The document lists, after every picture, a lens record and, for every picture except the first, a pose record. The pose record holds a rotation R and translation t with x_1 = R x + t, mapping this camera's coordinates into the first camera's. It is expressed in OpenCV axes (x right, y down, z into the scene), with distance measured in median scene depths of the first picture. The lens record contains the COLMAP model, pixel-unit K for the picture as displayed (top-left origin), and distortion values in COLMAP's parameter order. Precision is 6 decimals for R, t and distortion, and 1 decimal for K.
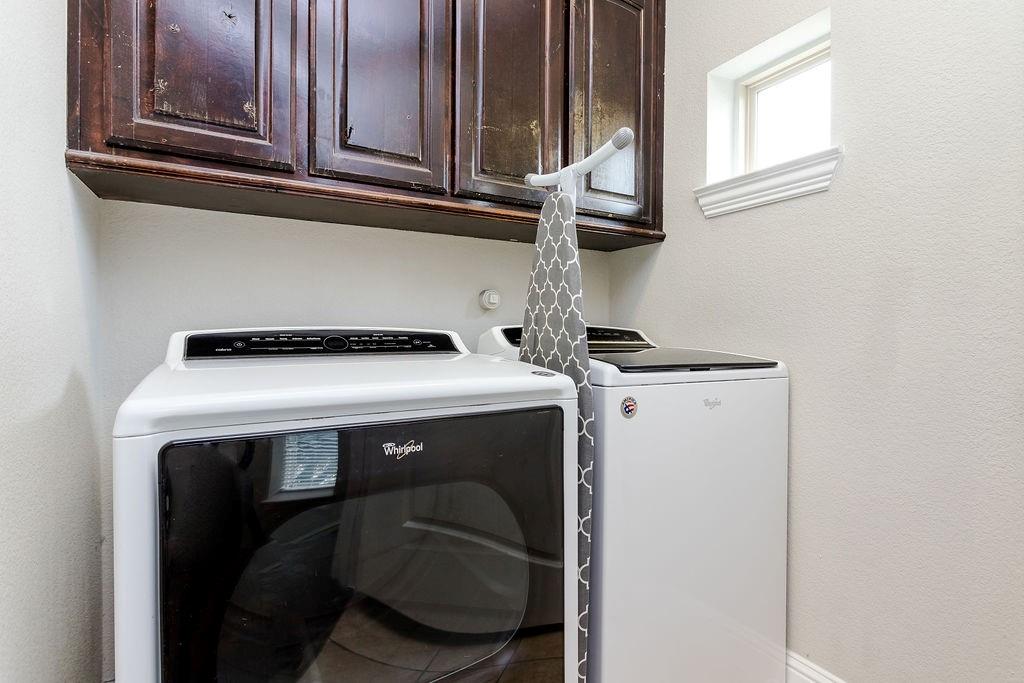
lens RADIAL K [[488.5, 0, 510.1], [0, 488.5, 339.9], [0, 0, 1]] dist [-0.002766, -0.000104]
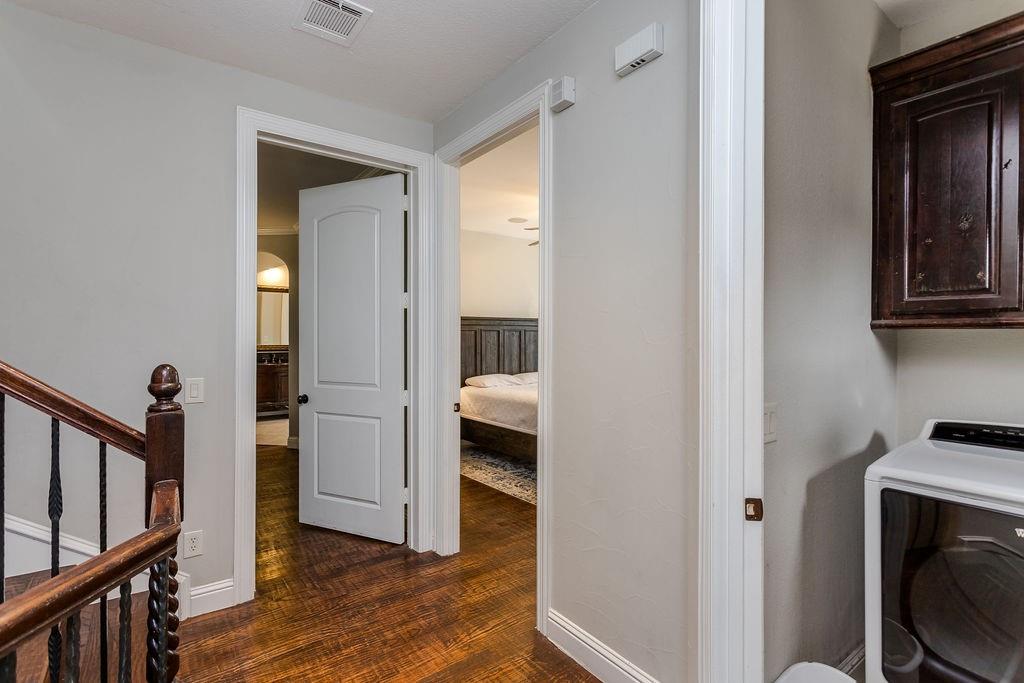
lens RADIAL K [[488.5, 0, 512.4], [0, 488.5, 339.8], [0, 0, 1]] dist [-0.002766, -0.000104]
pose [[0.108544, 0.008076, -0.994059, 0.847744], [-0.013733, 0.999884, 0.006623, -0.292846], [0.993997, 0.012933, 0.108642, -0.621194]]
